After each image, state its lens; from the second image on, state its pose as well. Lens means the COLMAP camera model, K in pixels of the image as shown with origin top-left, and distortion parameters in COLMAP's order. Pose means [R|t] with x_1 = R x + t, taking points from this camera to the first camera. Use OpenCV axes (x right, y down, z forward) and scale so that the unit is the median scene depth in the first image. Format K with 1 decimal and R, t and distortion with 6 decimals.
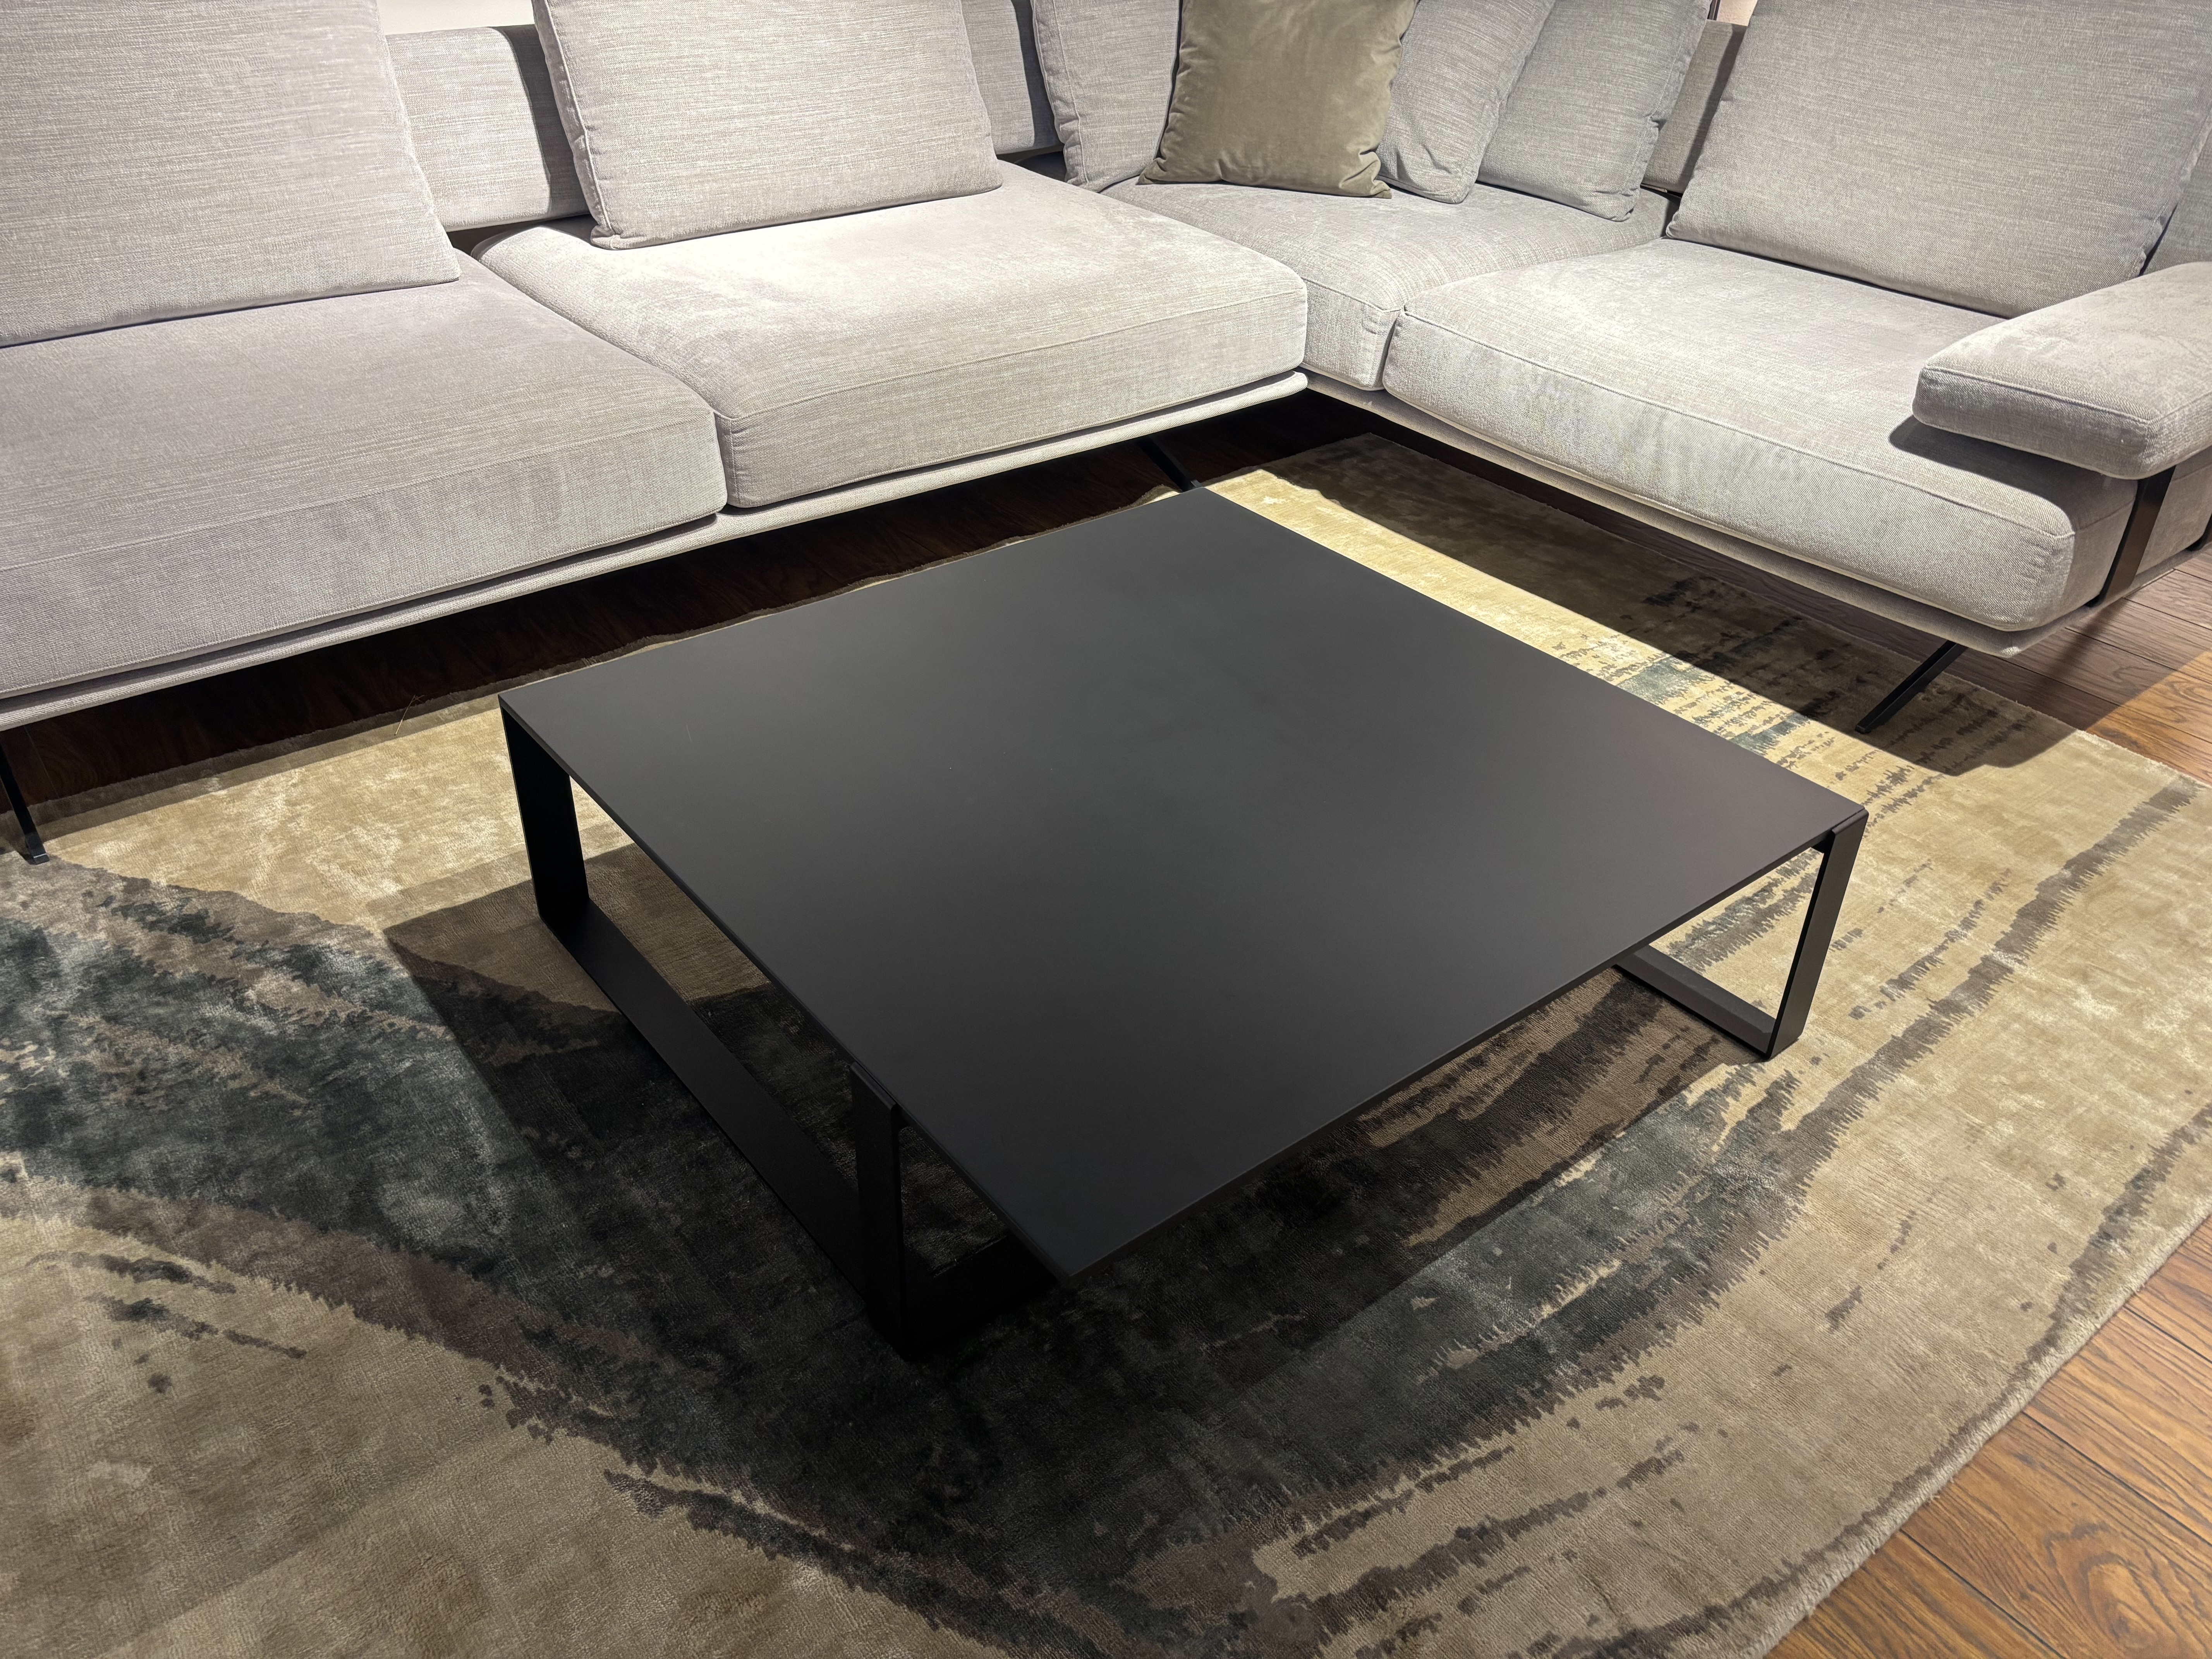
lens RADIAL K [[1679.2, 0, 1098.2], [0, 1679.2, 805.4], [0, 0, 1]] dist [0.038131, -0.037739]
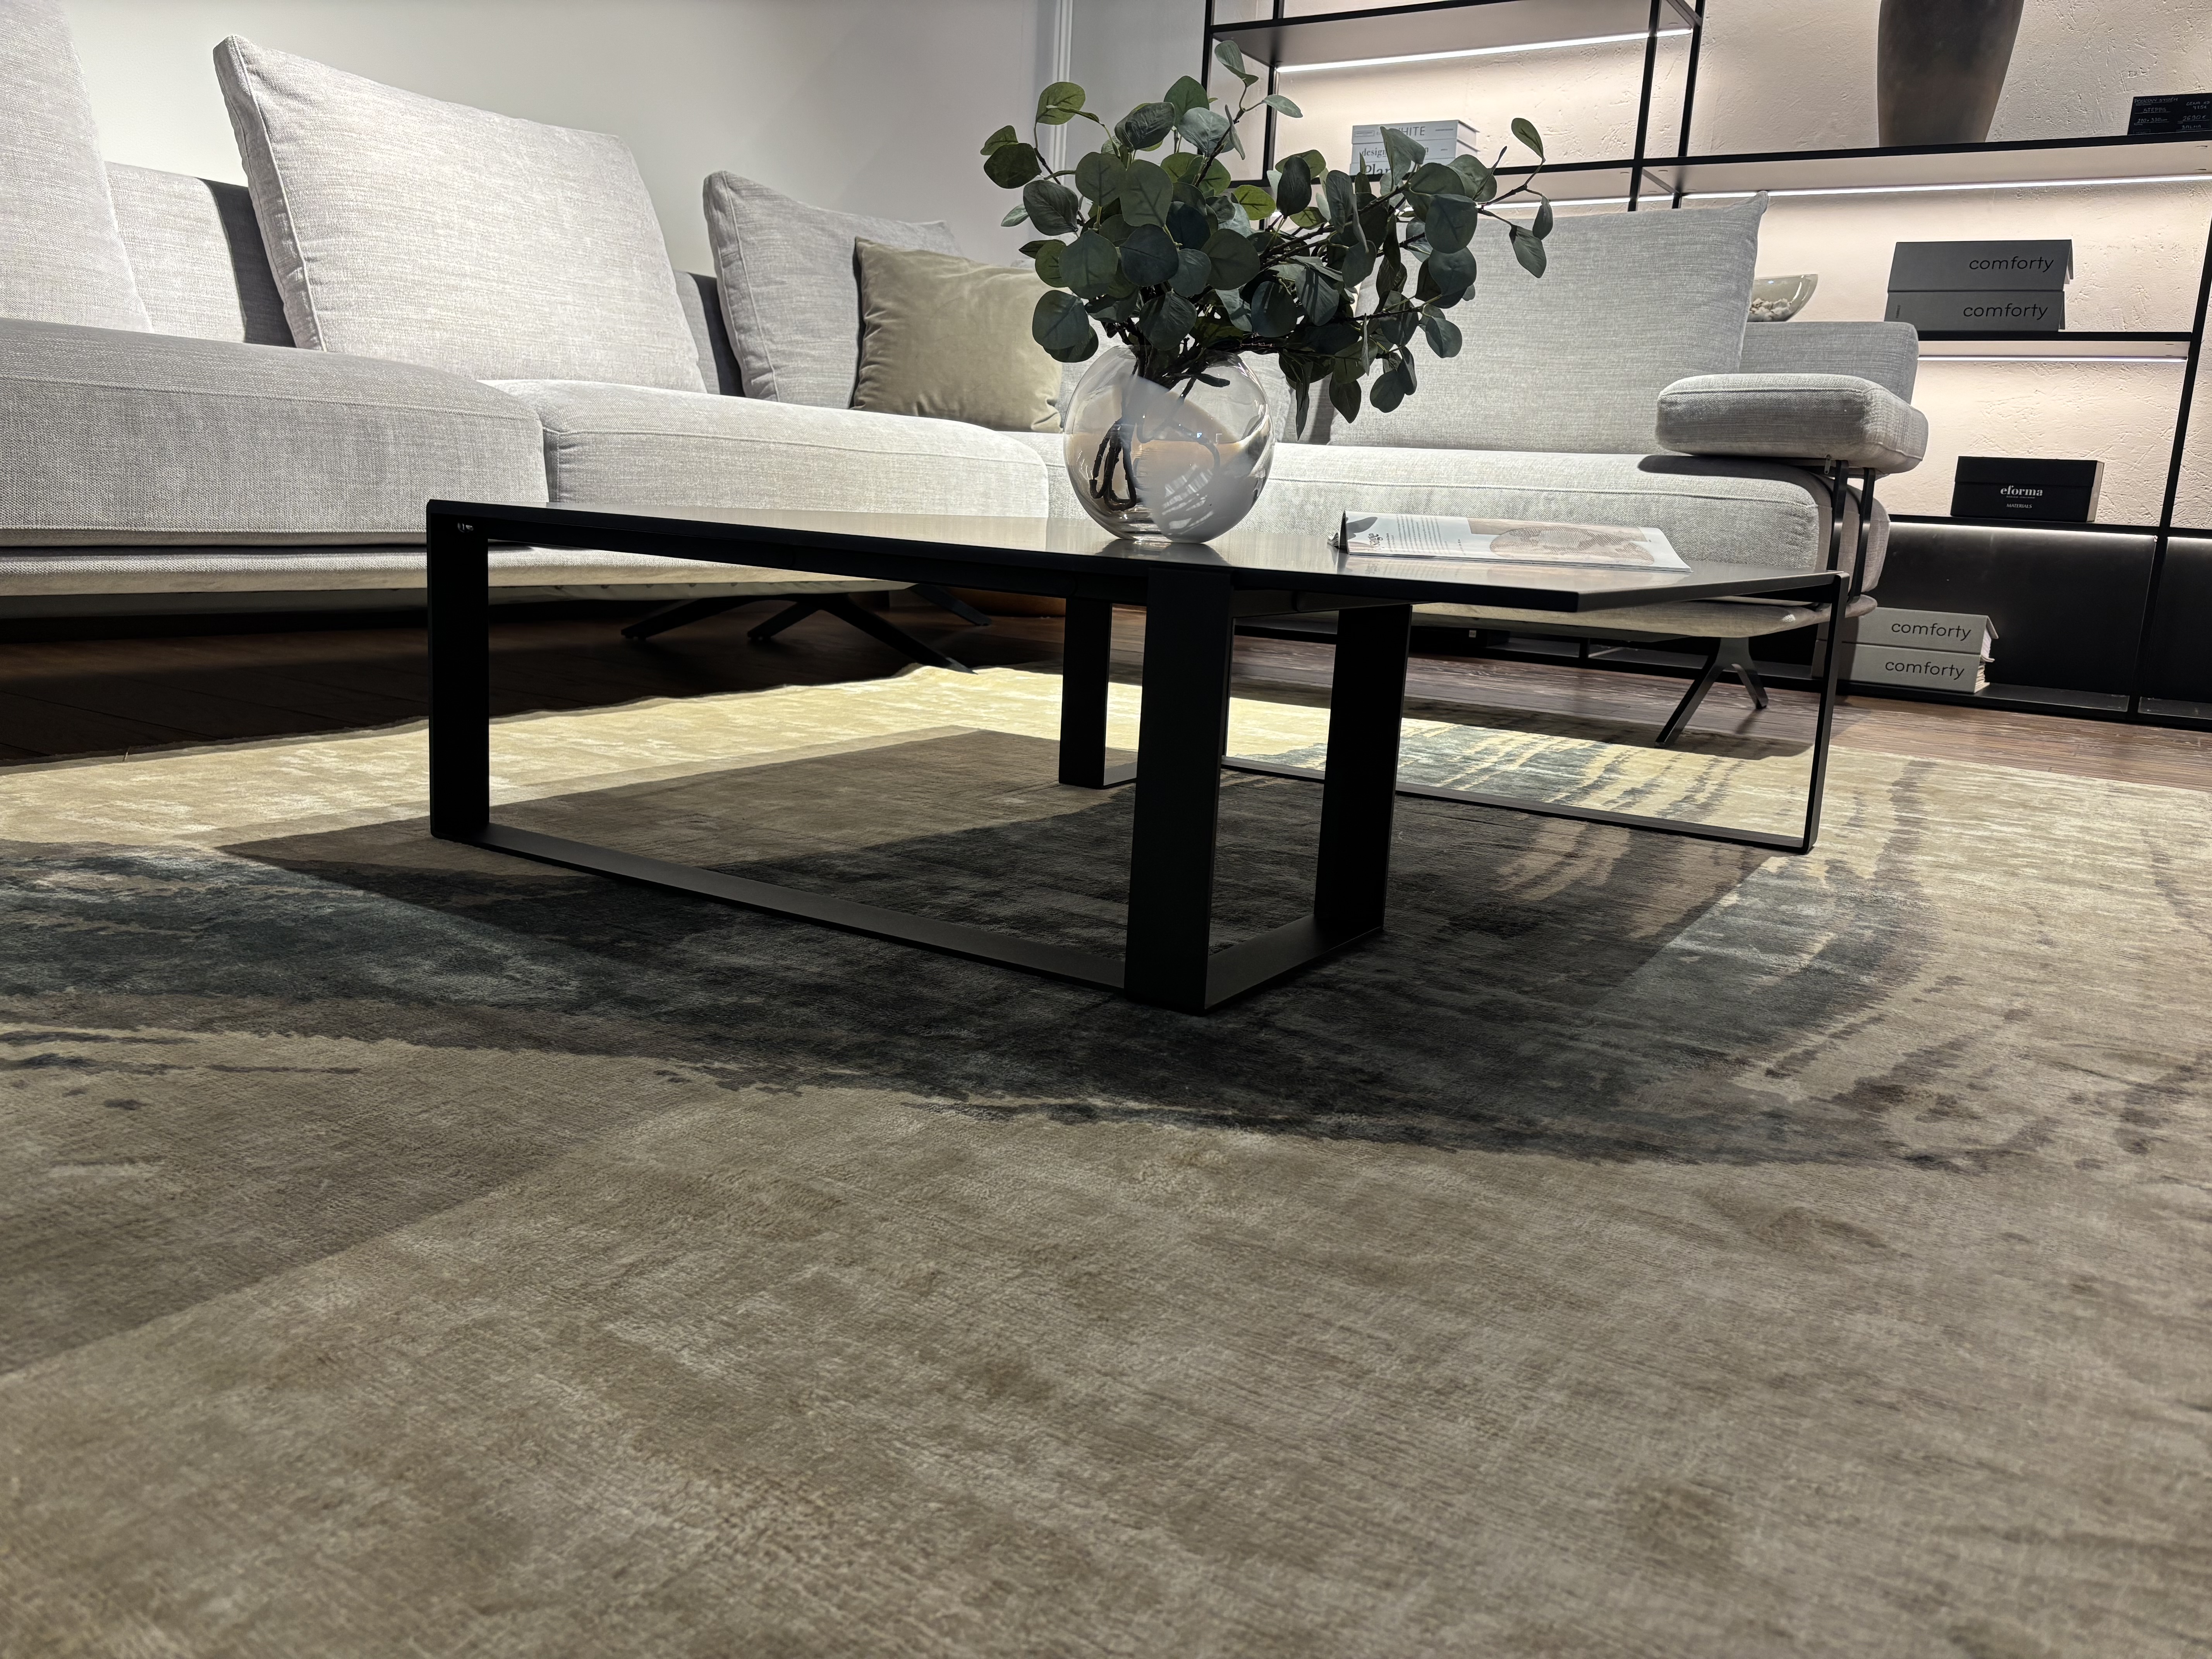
lens RADIAL K [[1679.2, 0, 1098.2], [0, 1679.2, 805.4], [0, 0, 1]] dist [0.038131, -0.037739]
pose [[0.938277, -0.035379, 0.344070, -0.338751], [0.159966, 0.926363, -0.340974, 0.399154], [-0.306670, 0.374968, 0.874844, 0.246457]]
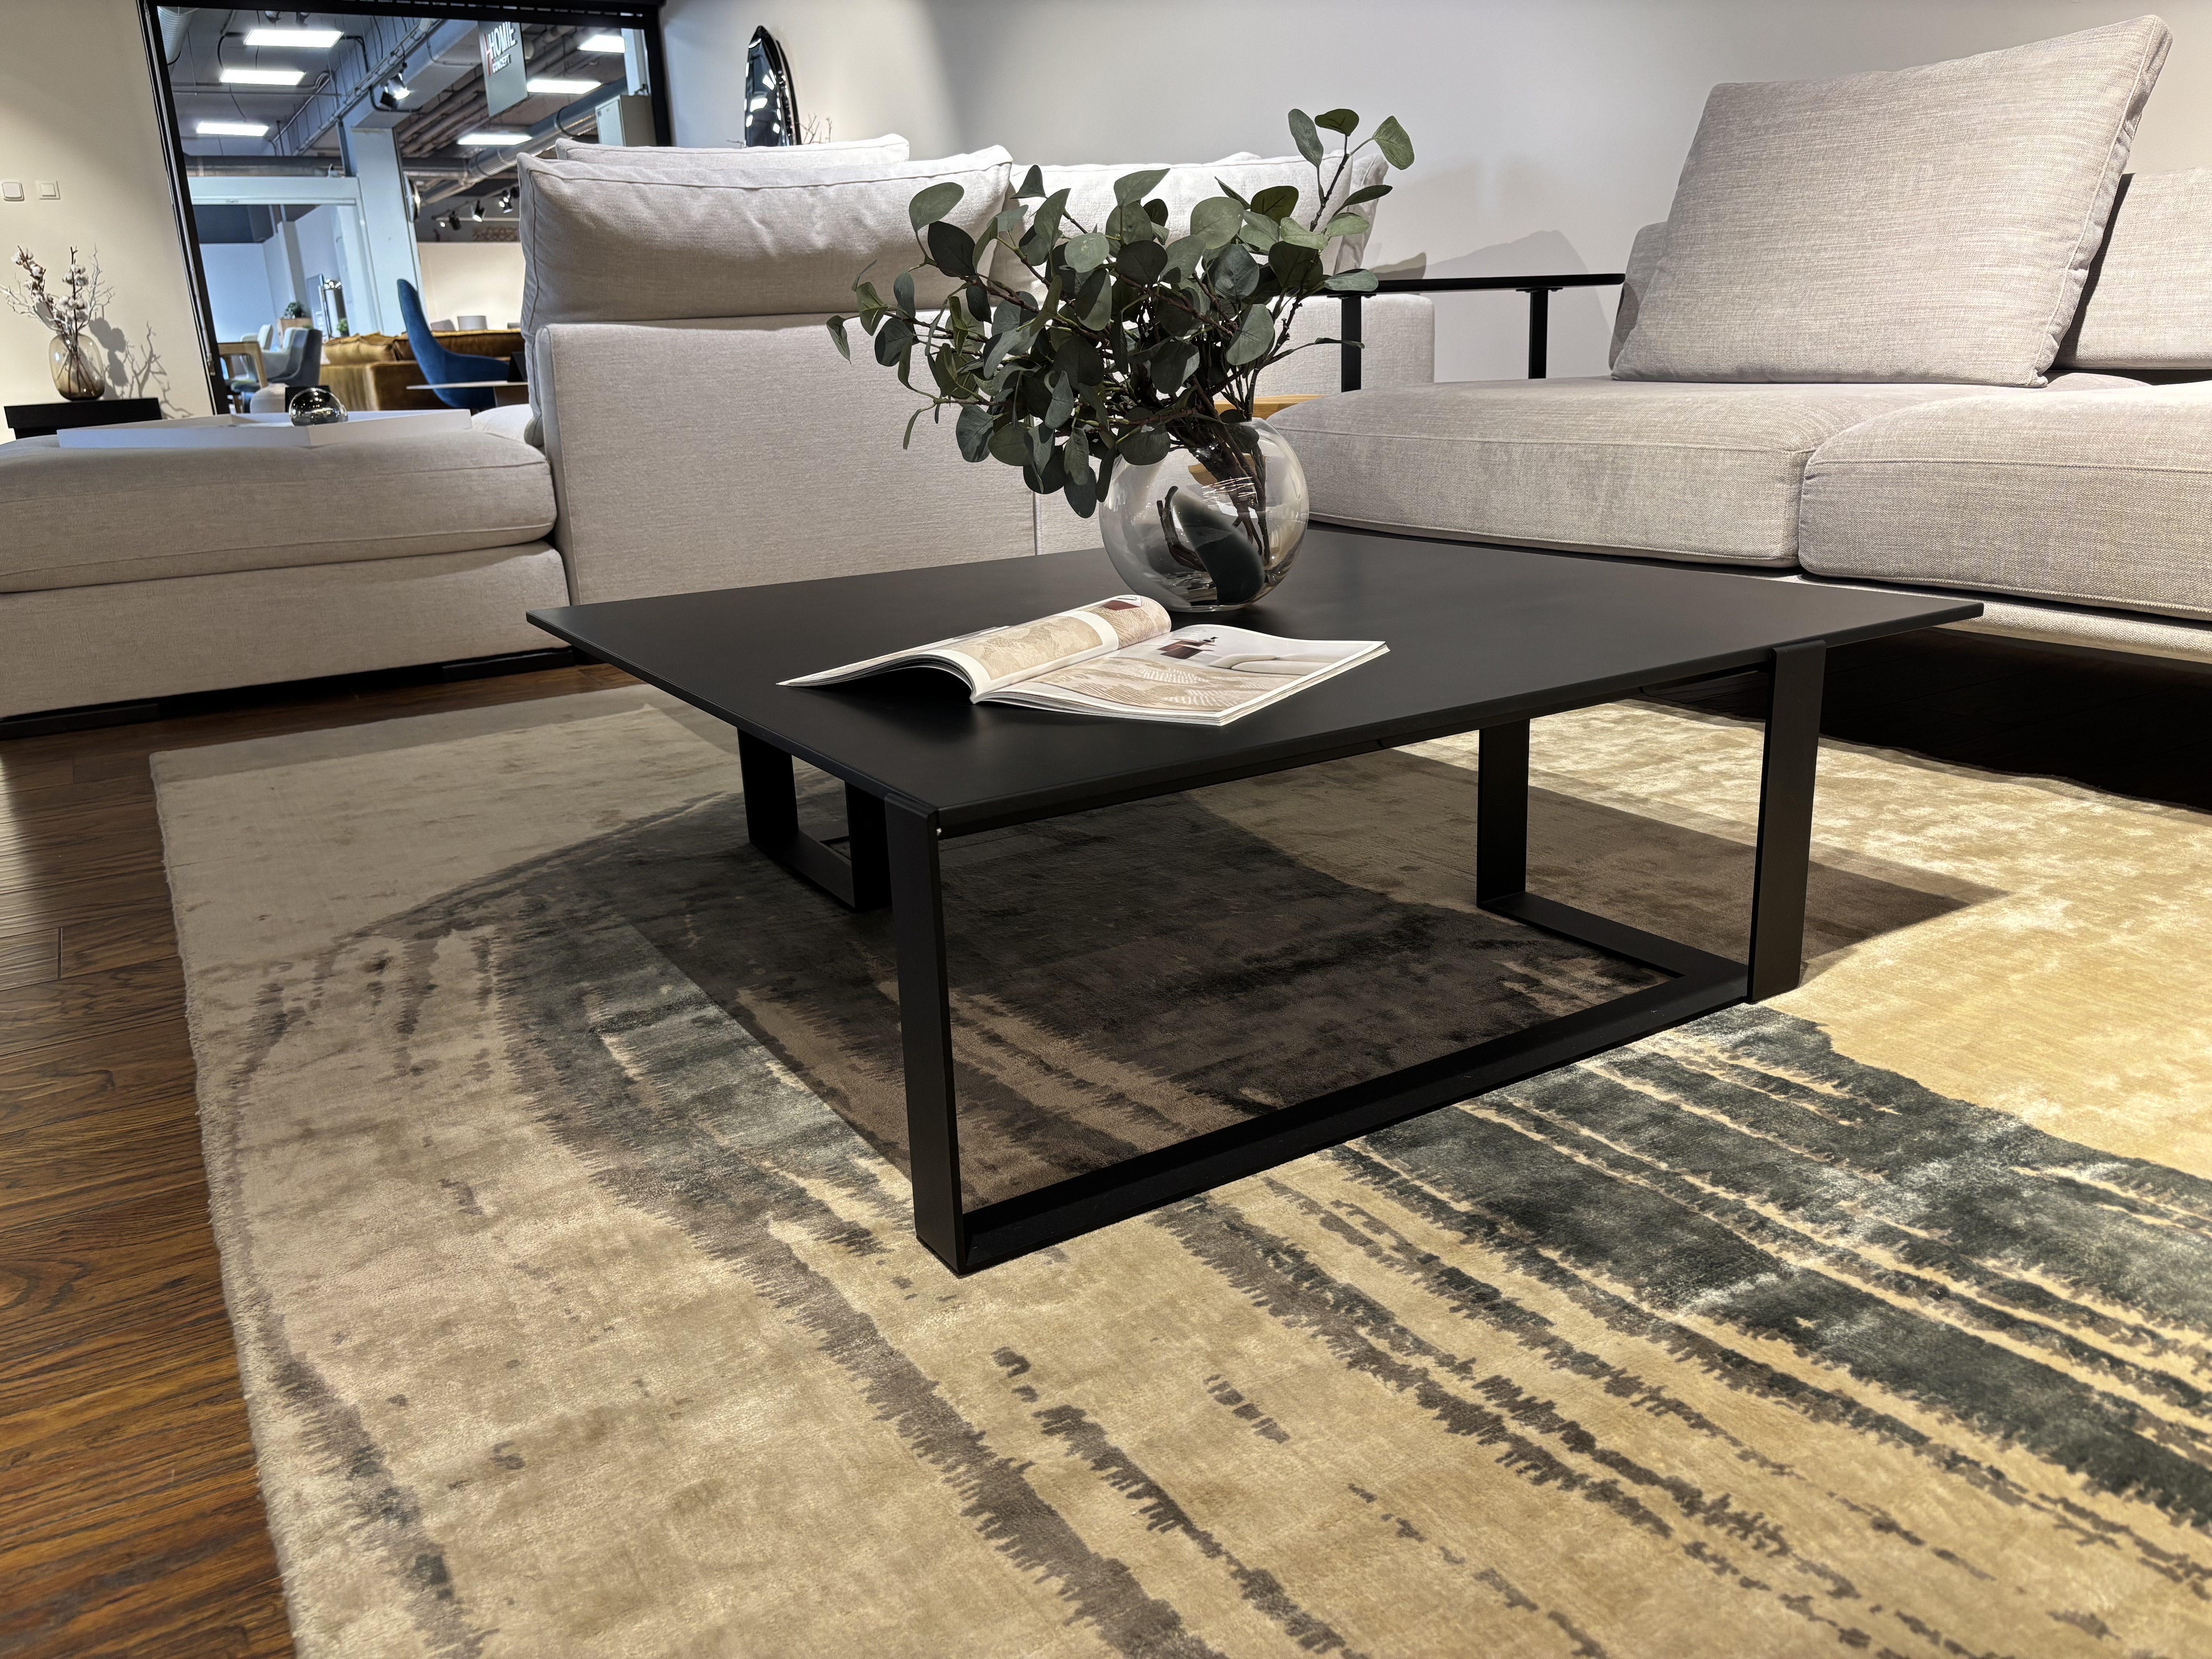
lens RADIAL K [[1642.8, 0, 1106.0], [0, 1642.8, 829.5], [0, 0, 1]] dist [-0.000127, -0.000655]
pose [[-0.121801, 0.265052, -0.956510, 0.907574], [-0.511618, 0.809032, 0.289334, -0.167543], [0.850536, 0.524609, 0.037064, 0.962060]]
